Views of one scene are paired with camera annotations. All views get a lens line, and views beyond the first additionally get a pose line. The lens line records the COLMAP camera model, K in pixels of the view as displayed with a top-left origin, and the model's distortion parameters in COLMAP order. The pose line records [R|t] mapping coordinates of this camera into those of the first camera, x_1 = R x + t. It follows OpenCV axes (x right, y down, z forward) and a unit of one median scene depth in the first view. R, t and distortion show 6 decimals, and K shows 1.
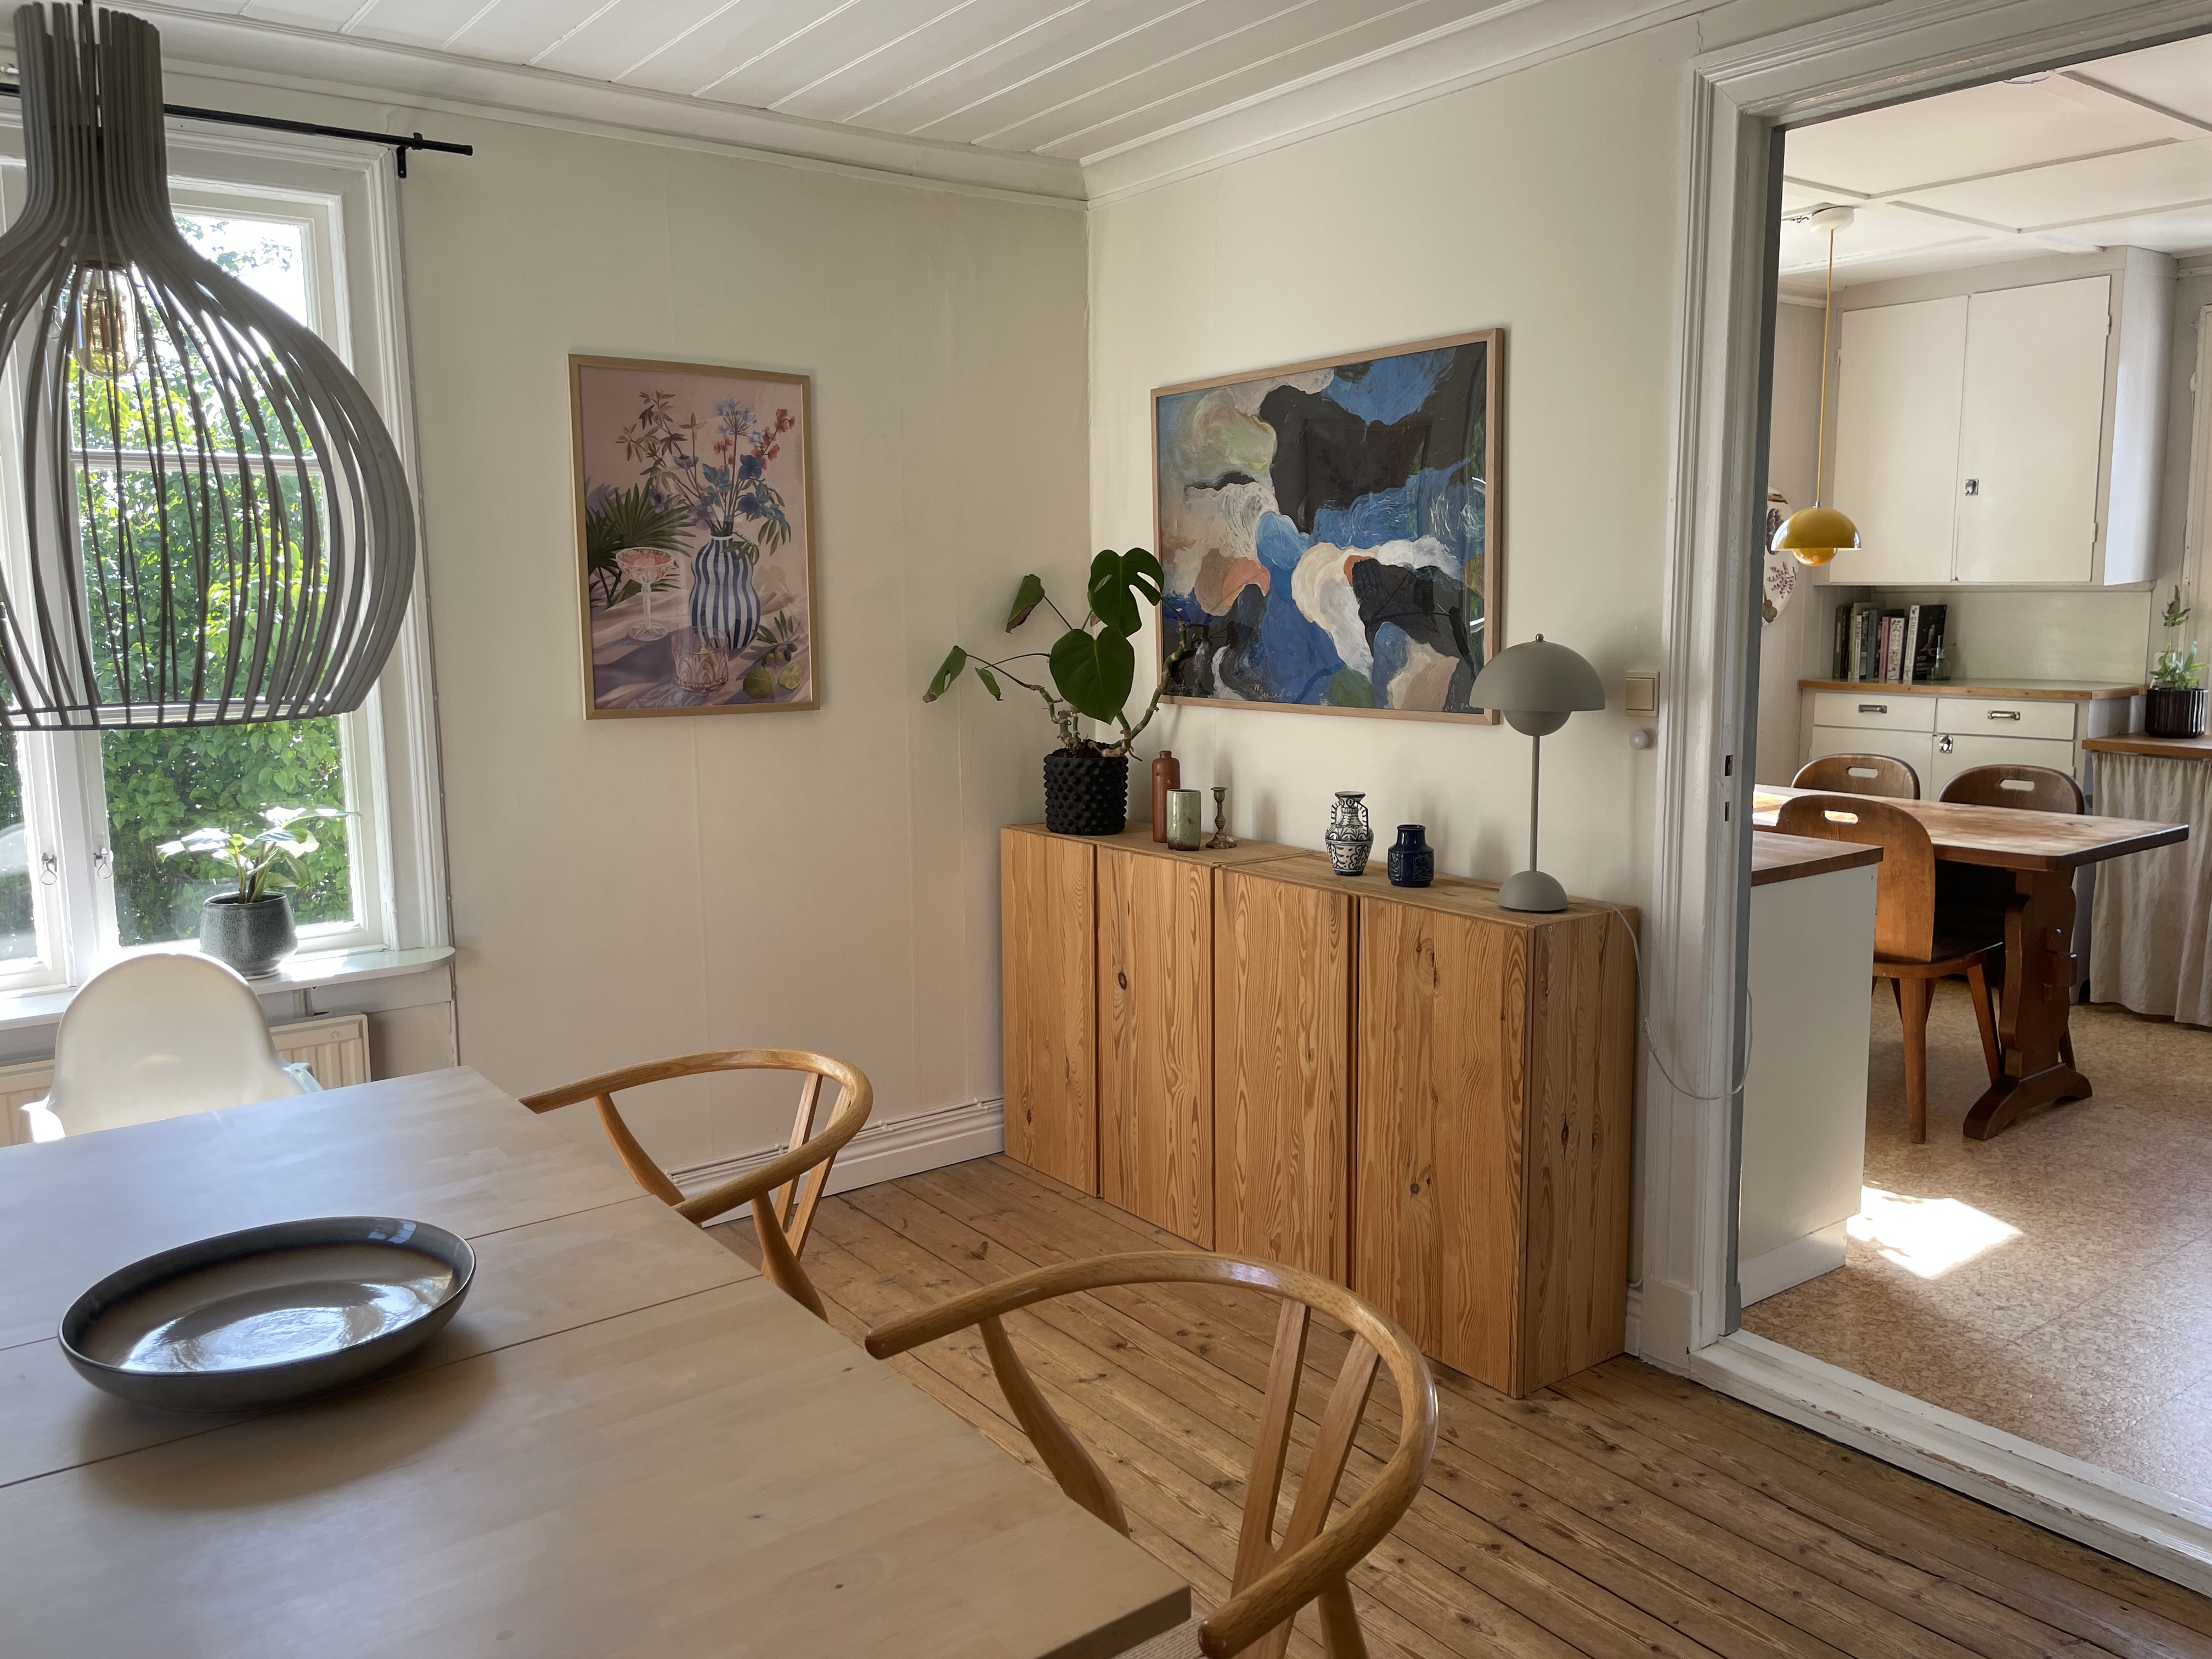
lens RADIAL K [[1673.1, 0, 1106.0], [0, 1673.1, 829.5], [0, 0, 1]] dist [0.000238, -0.003221]
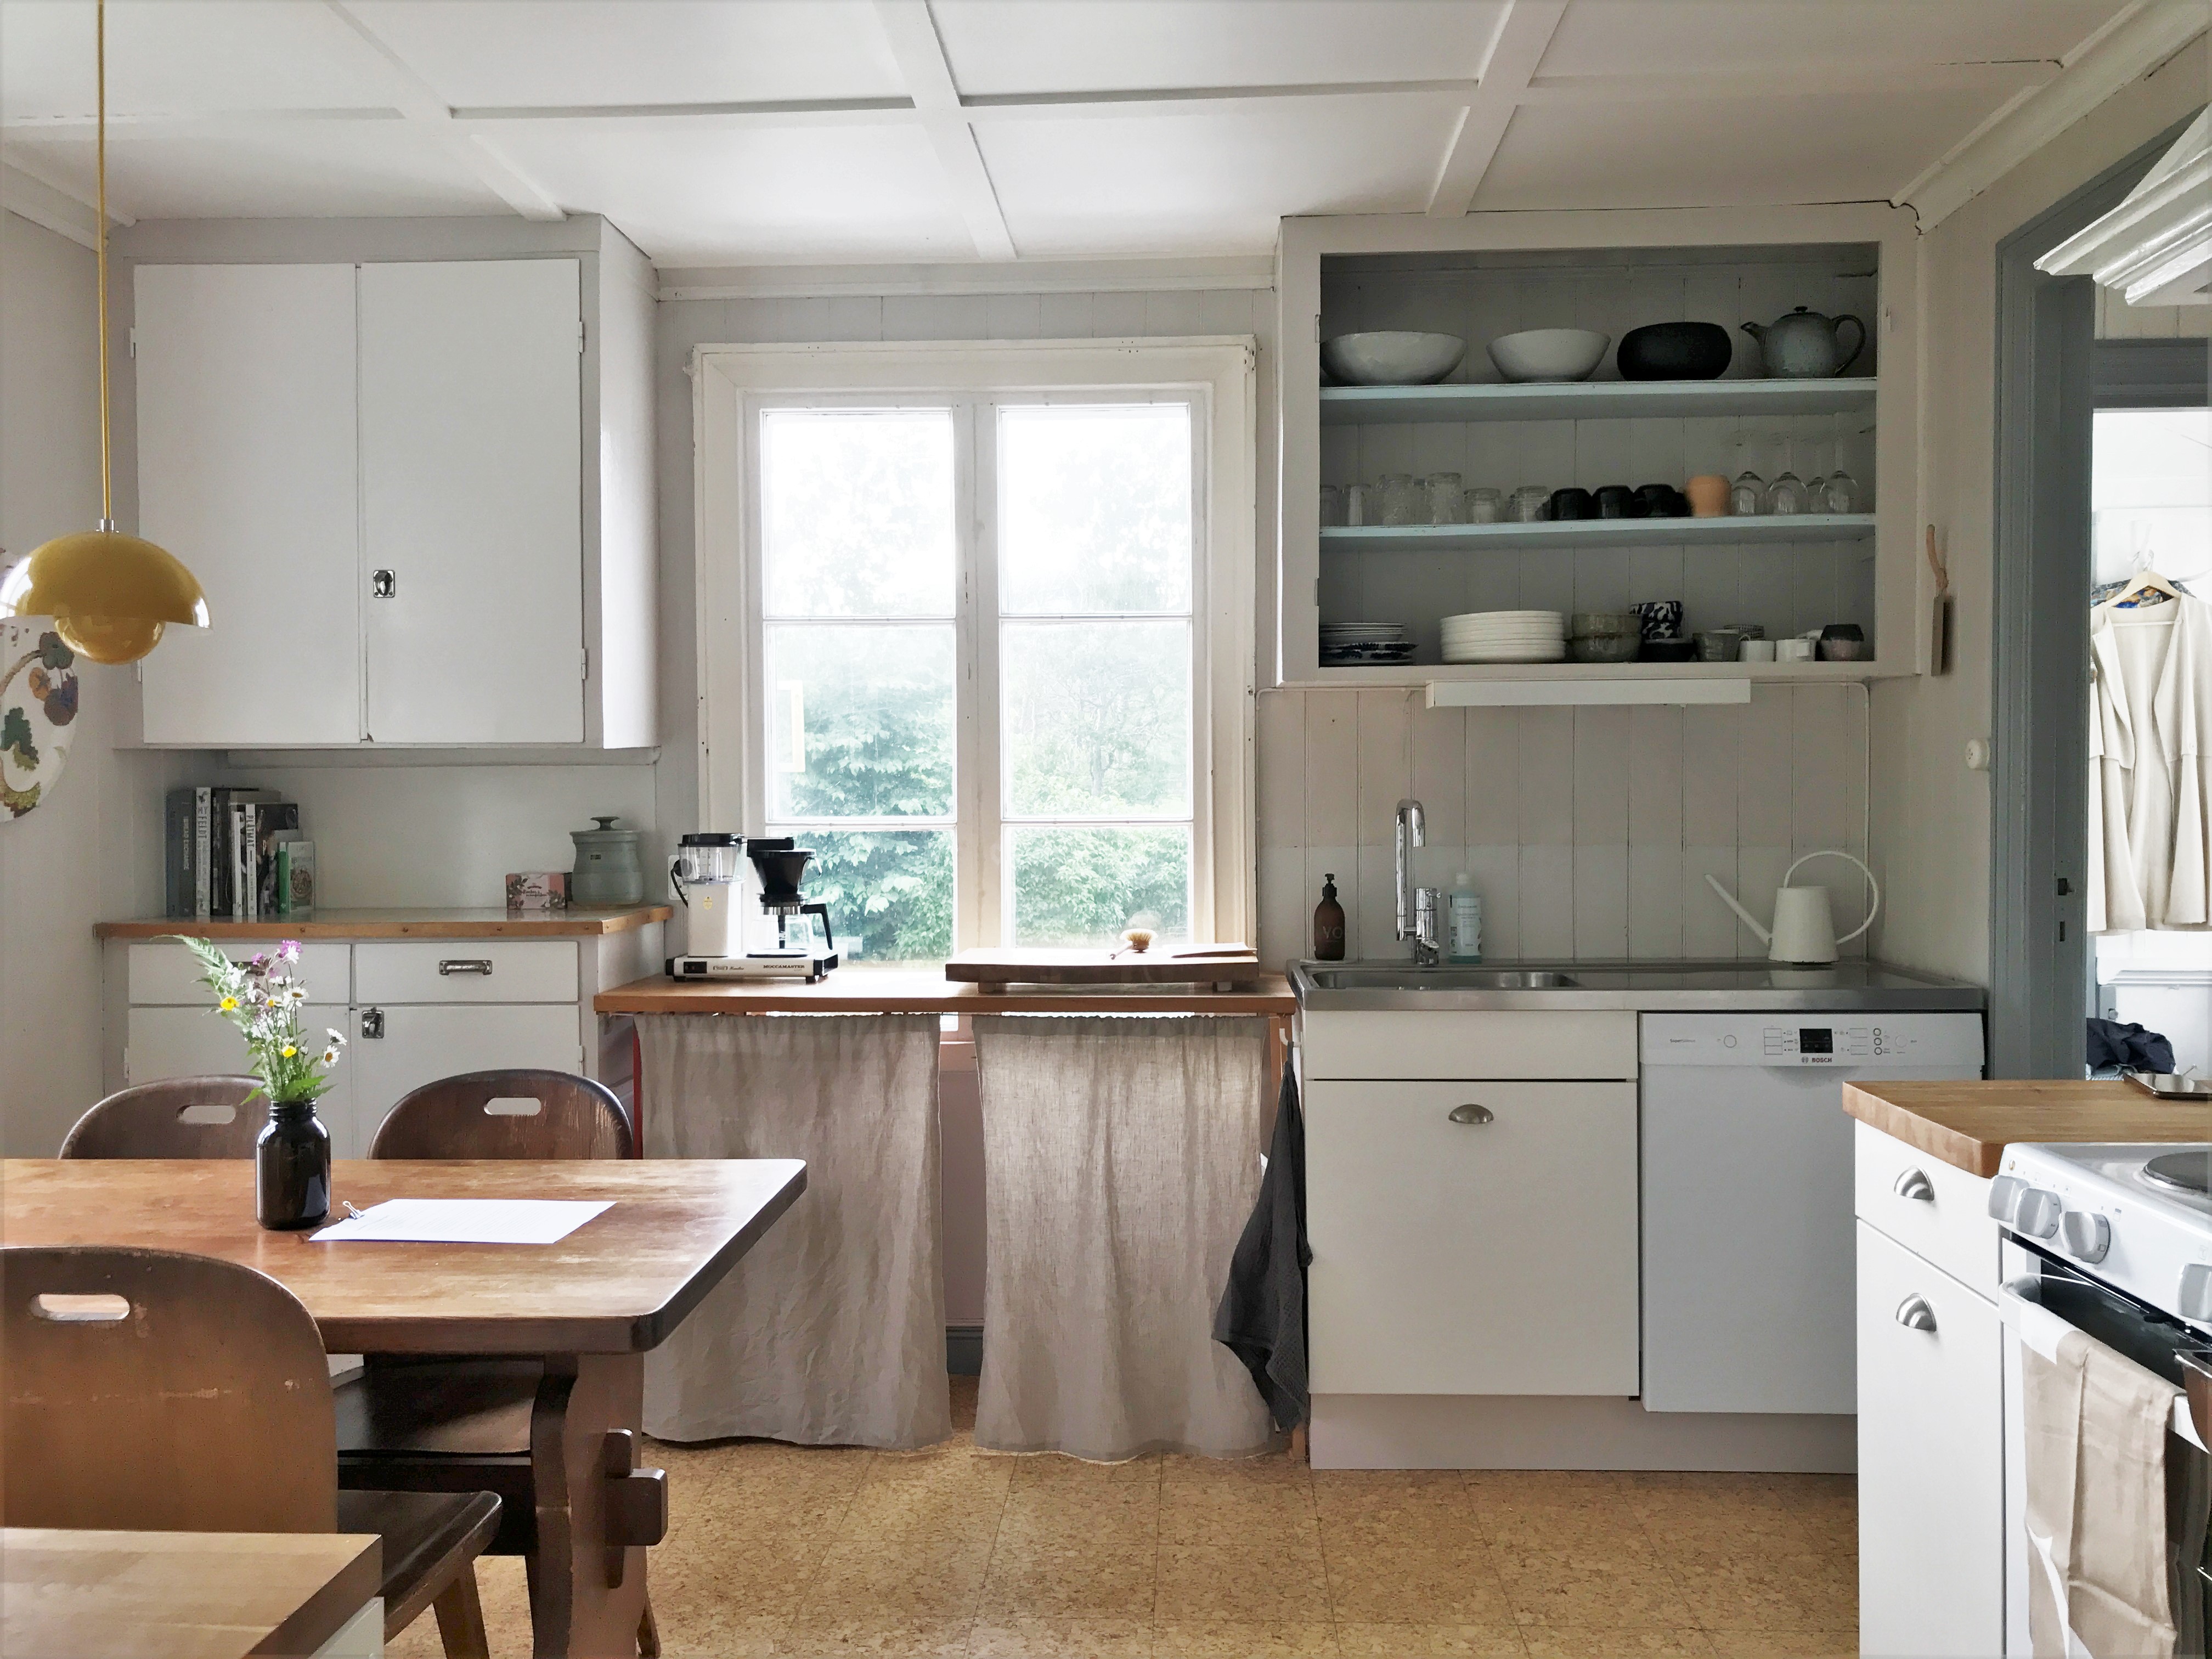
lens RADIAL K [[1821.6, 0, 1106.0], [0, 1821.6, 829.5], [0, 0, 1]] dist [0.008051, 0.005494]
pose [[0.627257, -0.005321, 0.778794, 0.178970], [0.107453, 0.991005, -0.079774, -0.041298], [-0.771364, 0.133722, 0.622186, 0.420607]]
